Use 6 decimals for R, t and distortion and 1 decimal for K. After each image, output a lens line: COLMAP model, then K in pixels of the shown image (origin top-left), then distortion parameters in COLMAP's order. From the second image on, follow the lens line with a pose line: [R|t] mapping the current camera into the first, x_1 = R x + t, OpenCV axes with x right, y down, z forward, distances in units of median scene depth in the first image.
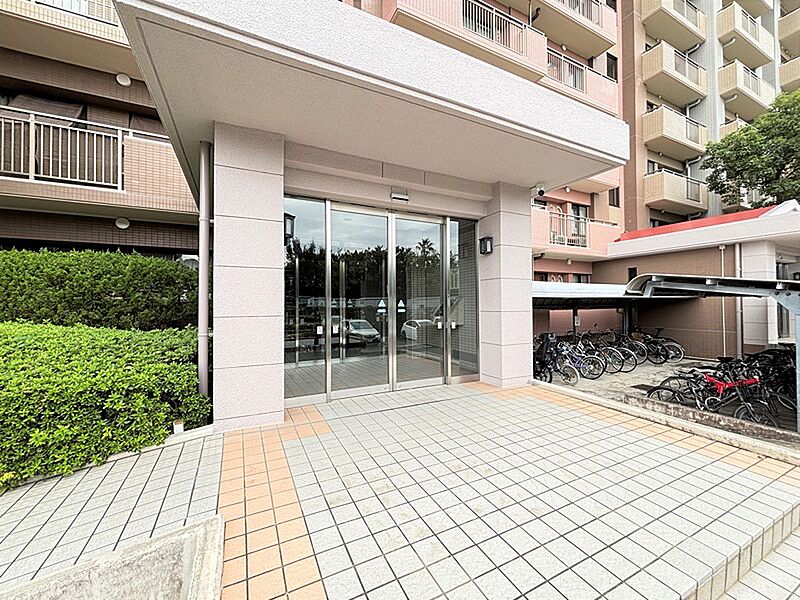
lens RADIAL K [[322.2, 0, 400.0], [0, 322.2, 300.0], [0, 0, 1]] dist [0.001463, 0.000103]
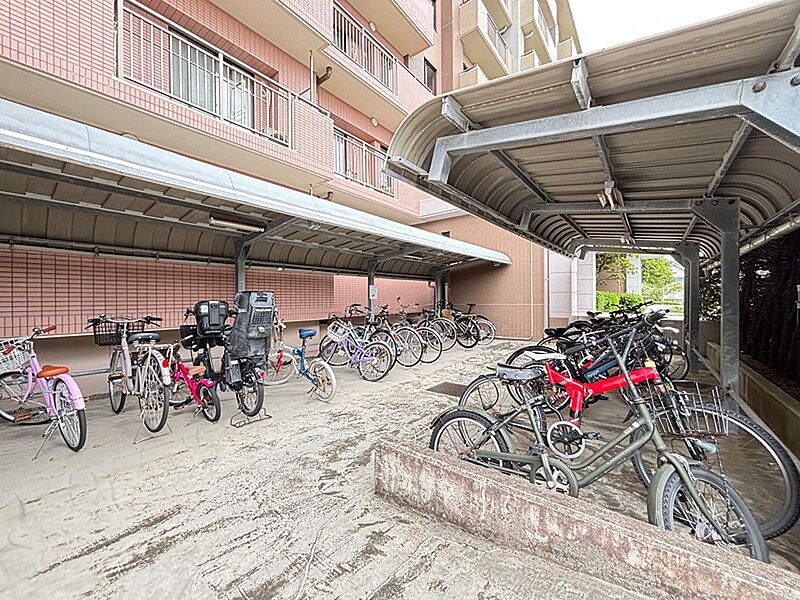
lens RADIAL K [[322.2, 0, 400.0], [0, 322.2, 300.0], [0, 0, 1]] dist [0.001463, 0.000103]
pose [[0.901670, -0.000420, 0.432424, 0.323206], [-0.004864, 0.999926, 0.011115, 0.077548], [-0.432397, -0.012125, 0.901602, 0.383062]]
